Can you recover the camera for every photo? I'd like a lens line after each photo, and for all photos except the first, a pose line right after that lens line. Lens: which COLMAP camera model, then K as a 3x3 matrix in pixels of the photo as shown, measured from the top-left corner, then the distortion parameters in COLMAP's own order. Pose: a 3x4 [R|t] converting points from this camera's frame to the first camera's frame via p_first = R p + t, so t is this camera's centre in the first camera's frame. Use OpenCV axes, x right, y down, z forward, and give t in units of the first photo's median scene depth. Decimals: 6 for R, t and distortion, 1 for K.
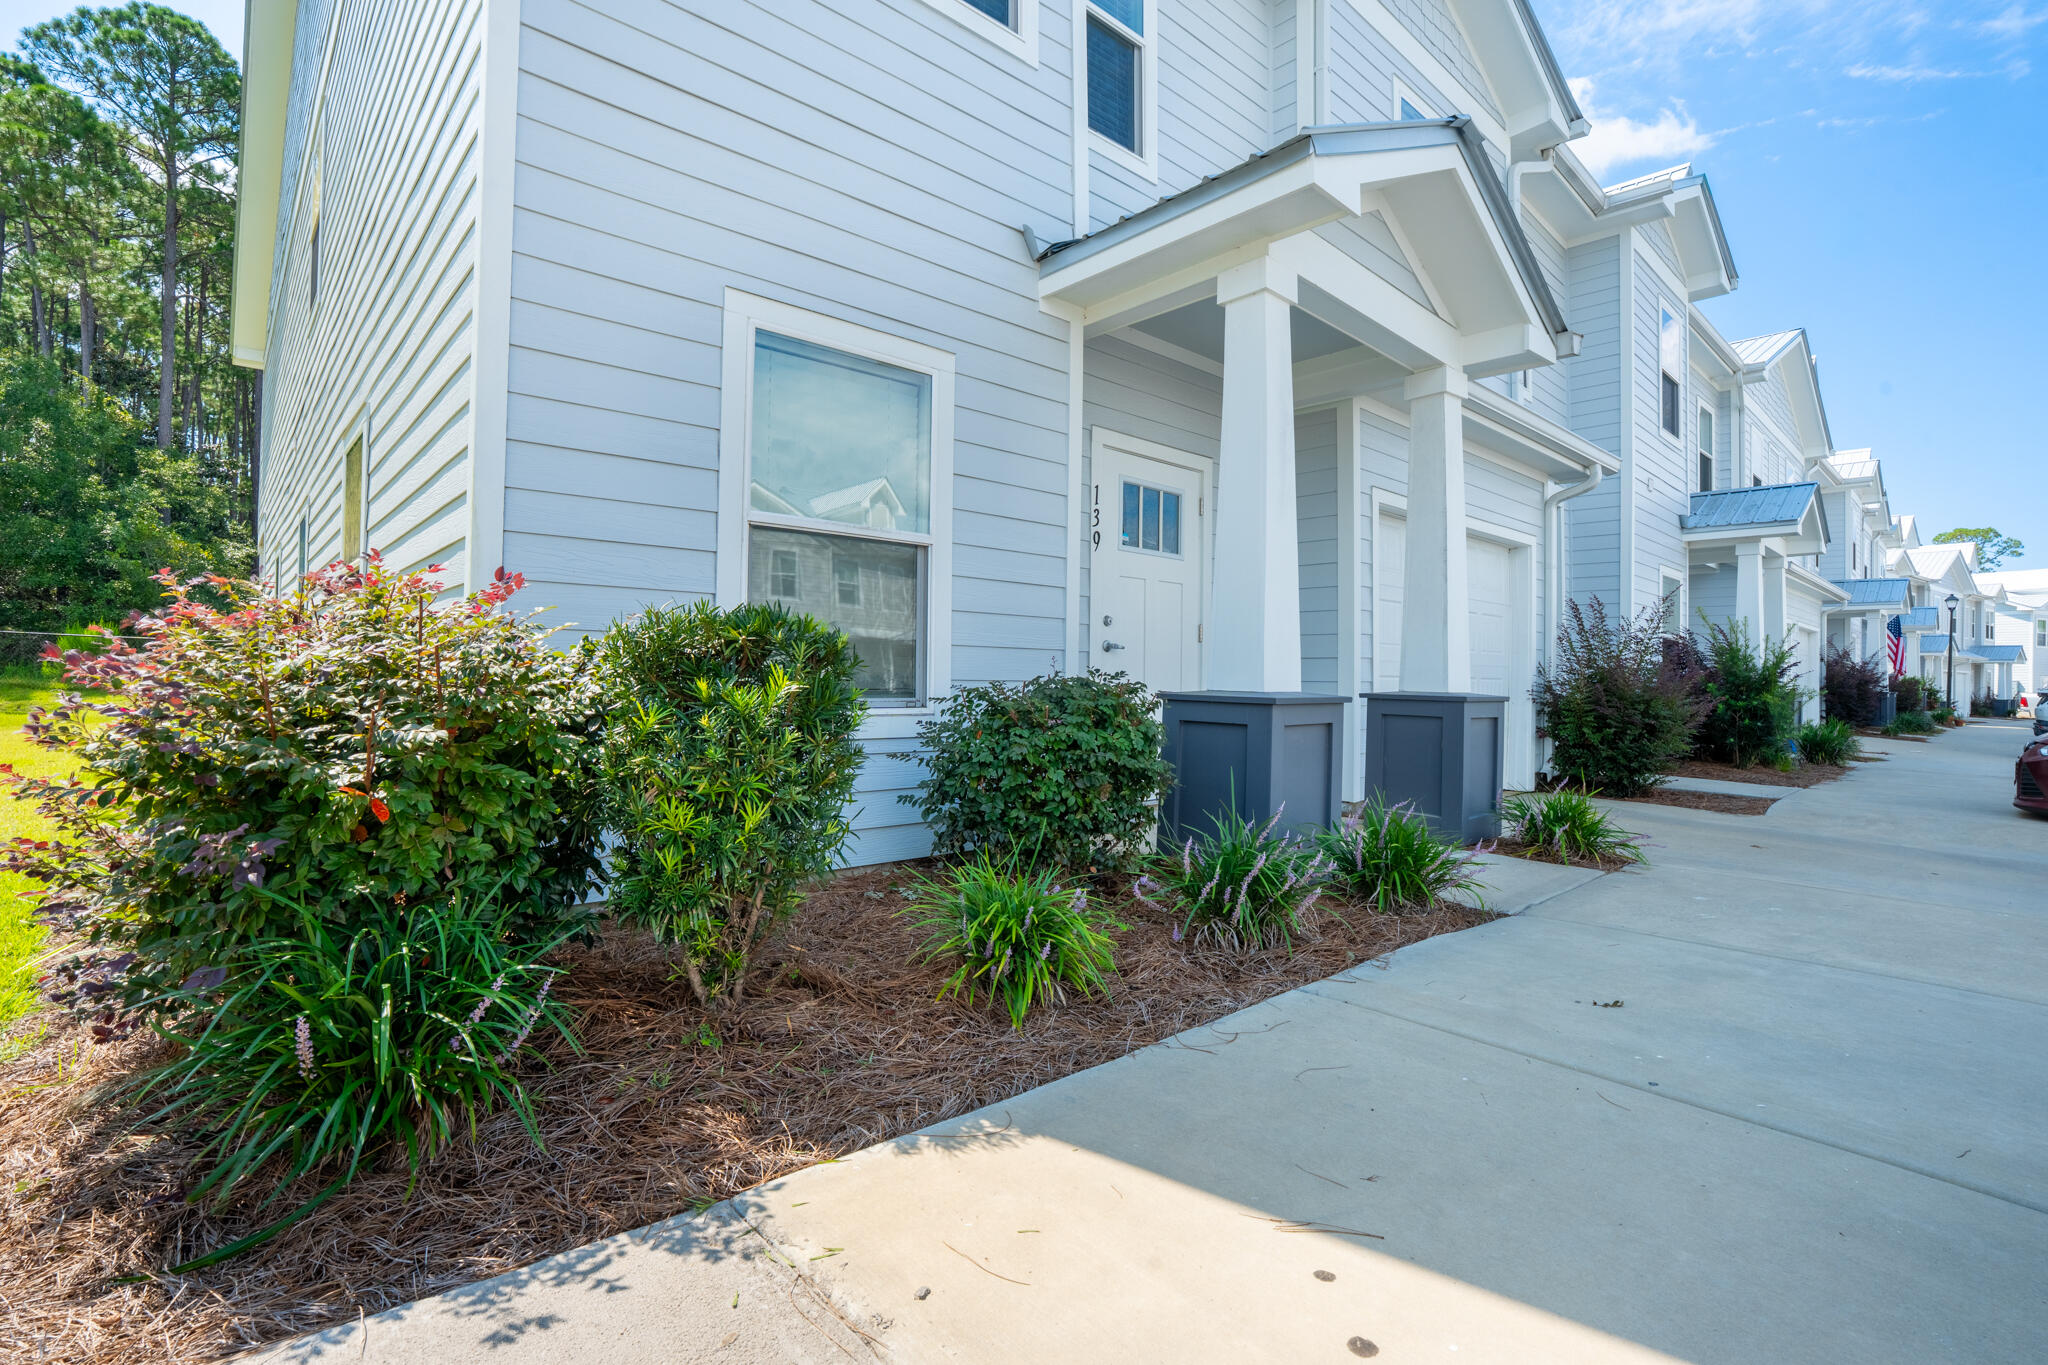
lens RADIAL K [[930.2, 0, 1025.8], [0, 930.2, 670.8], [0, 0, 1]] dist [-0.022771, 0.000184]
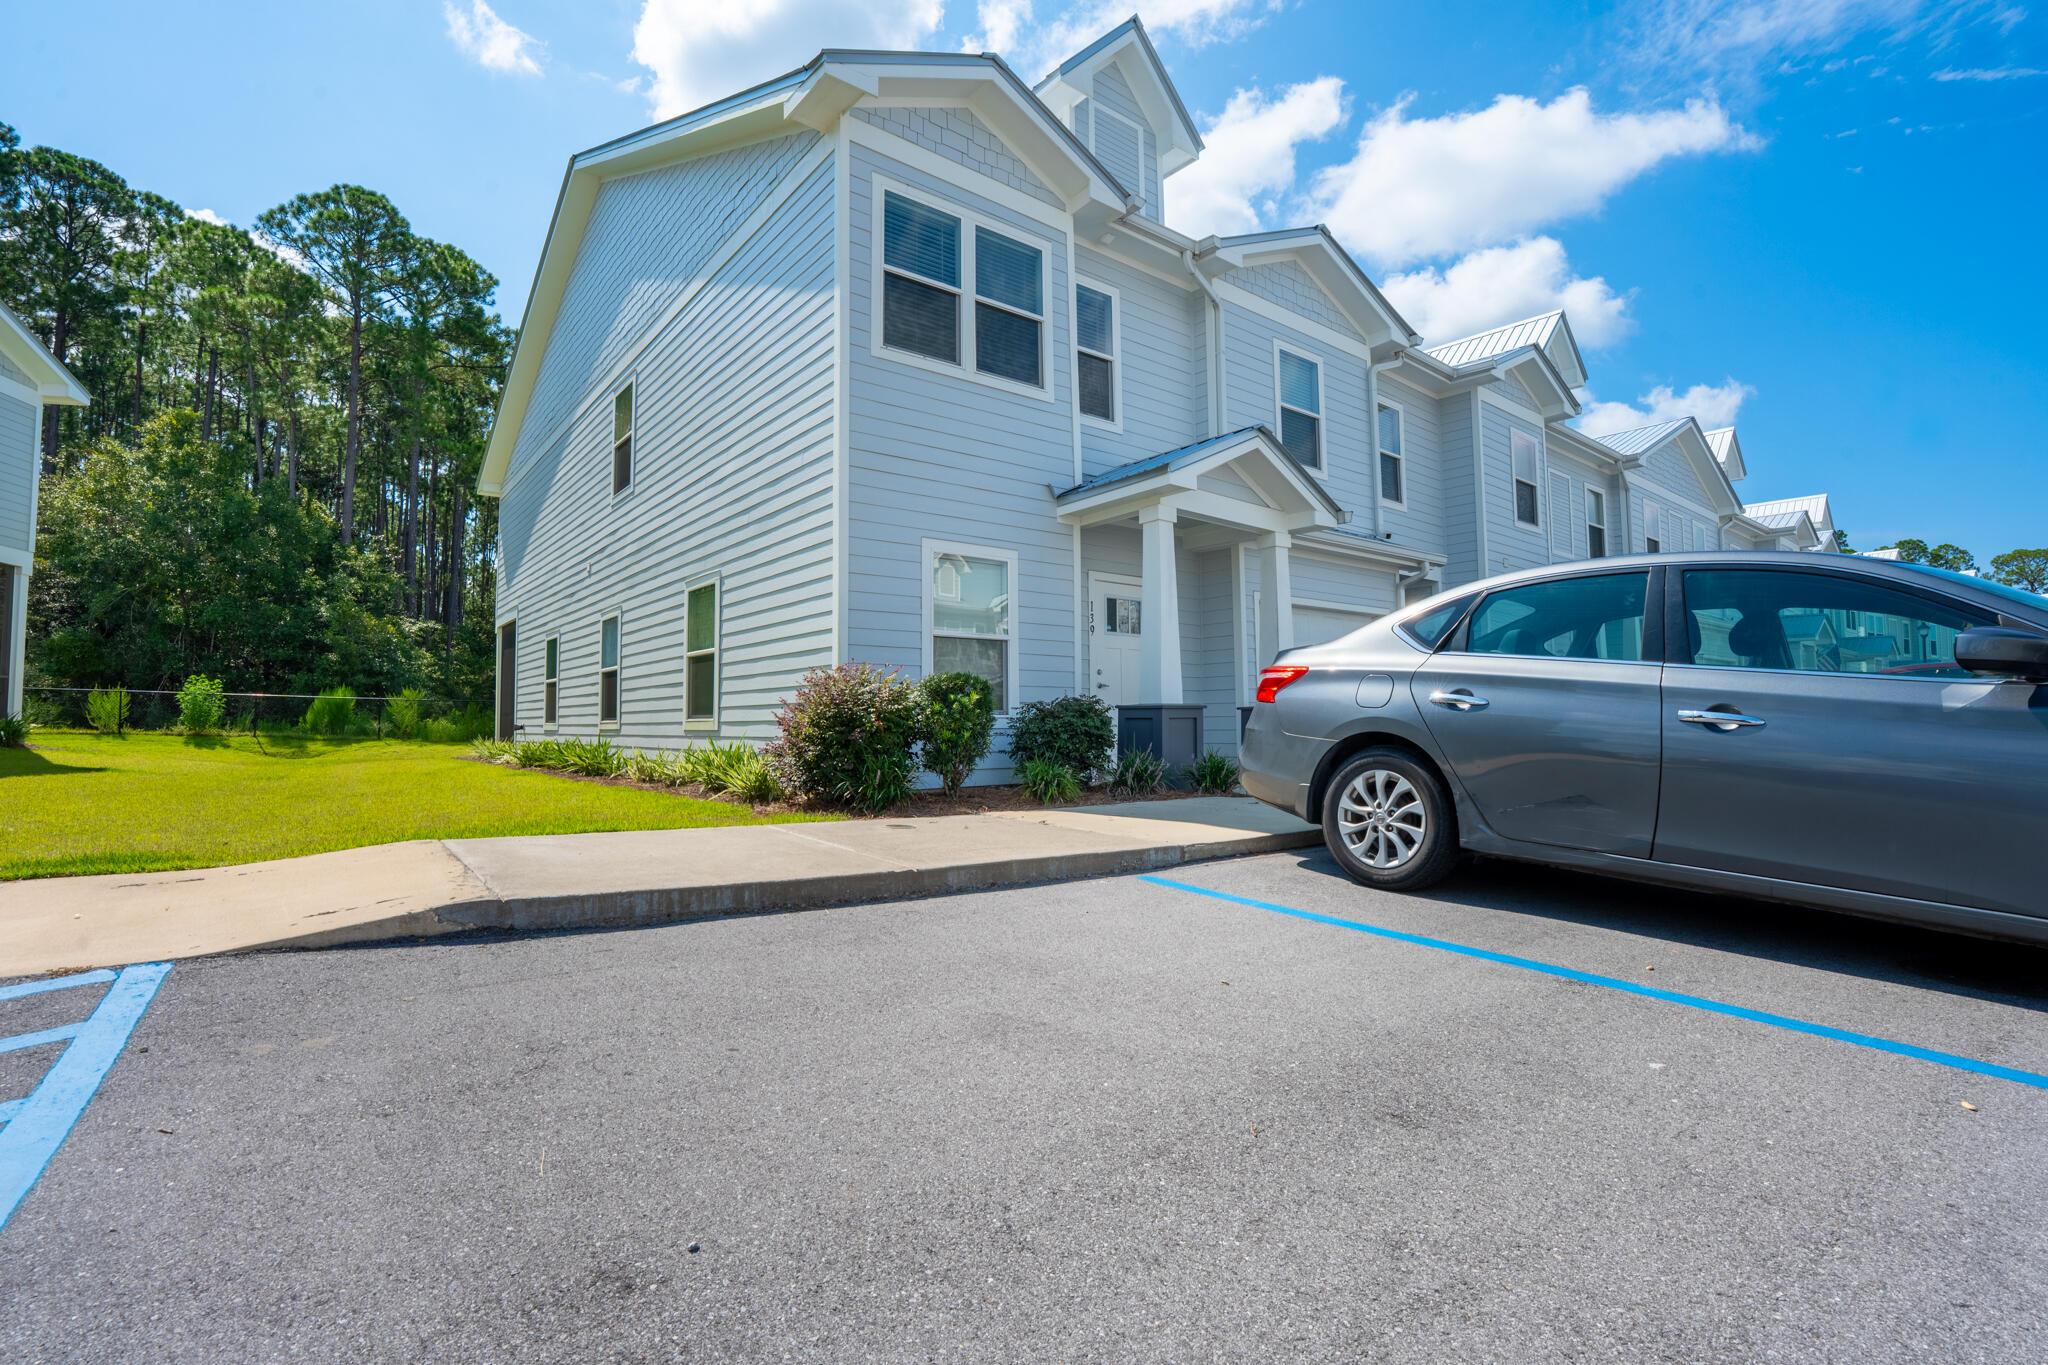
lens RADIAL K [[944.2, 0, 1020.8], [0, 944.2, 671.9], [0, 0, 1]] dist [-0.065660, 0.021370]
pose [[0.997823, -0.024081, -0.061394, 0.047755], [0.021029, 0.998533, -0.049889, 0.040104], [0.062505, 0.048489, 0.996866, -0.950052]]
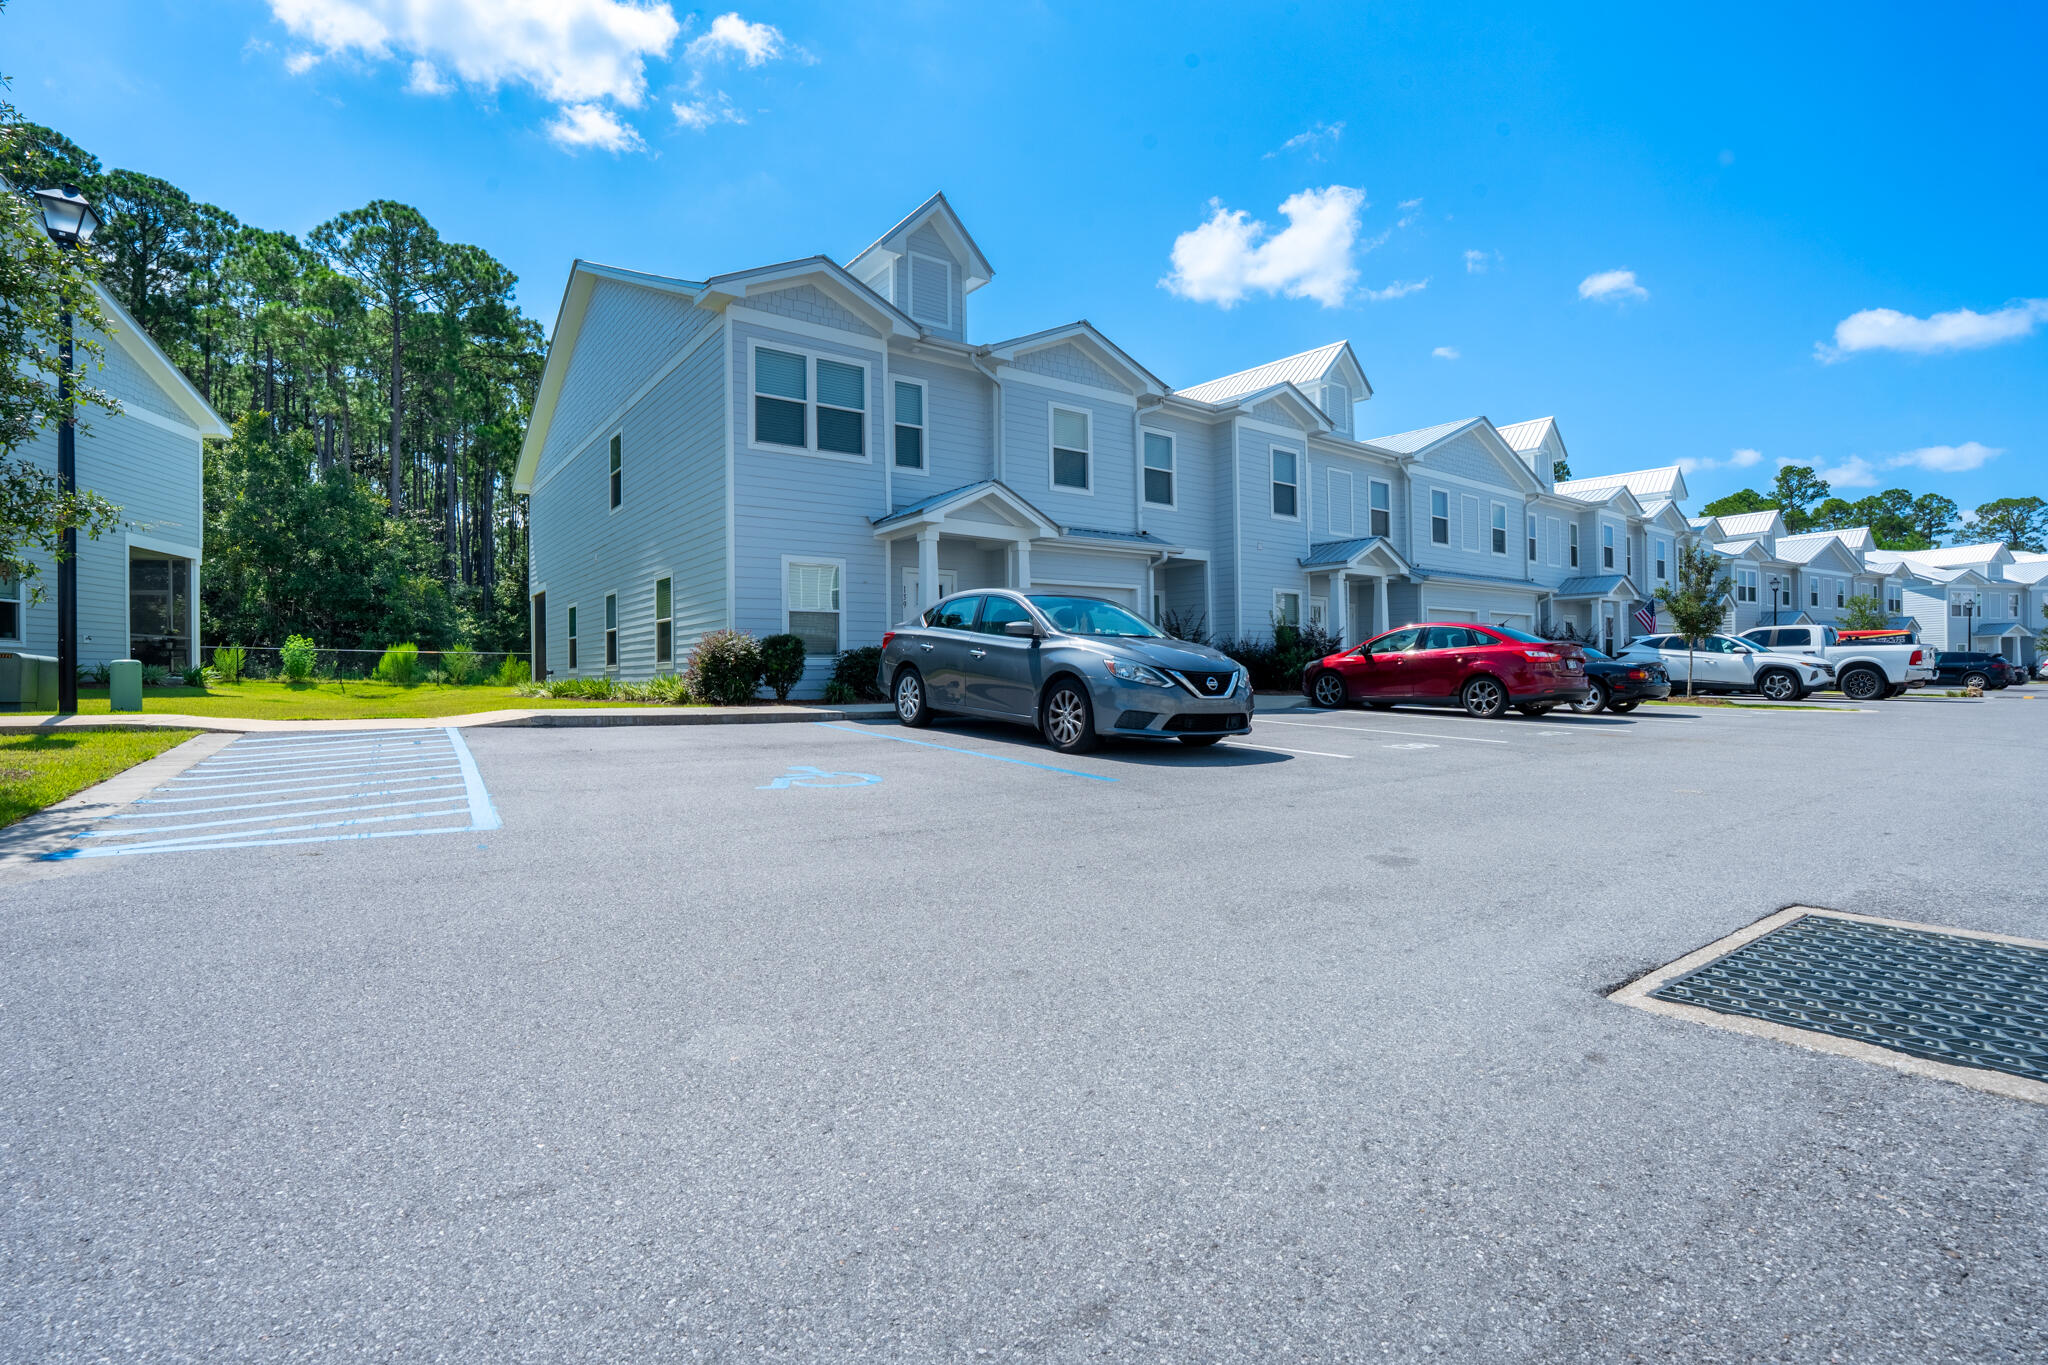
lens RADIAL K [[944.2, 0, 1020.8], [0, 944.2, 671.9], [0, 0, 1]] dist [-0.065660, 0.021370]
pose [[0.995940, -0.026082, -0.086164, 0.730085], [0.026433, 0.999646, 0.002935, 0.081056], [0.086057, -0.005201, 0.996277, -2.072188]]
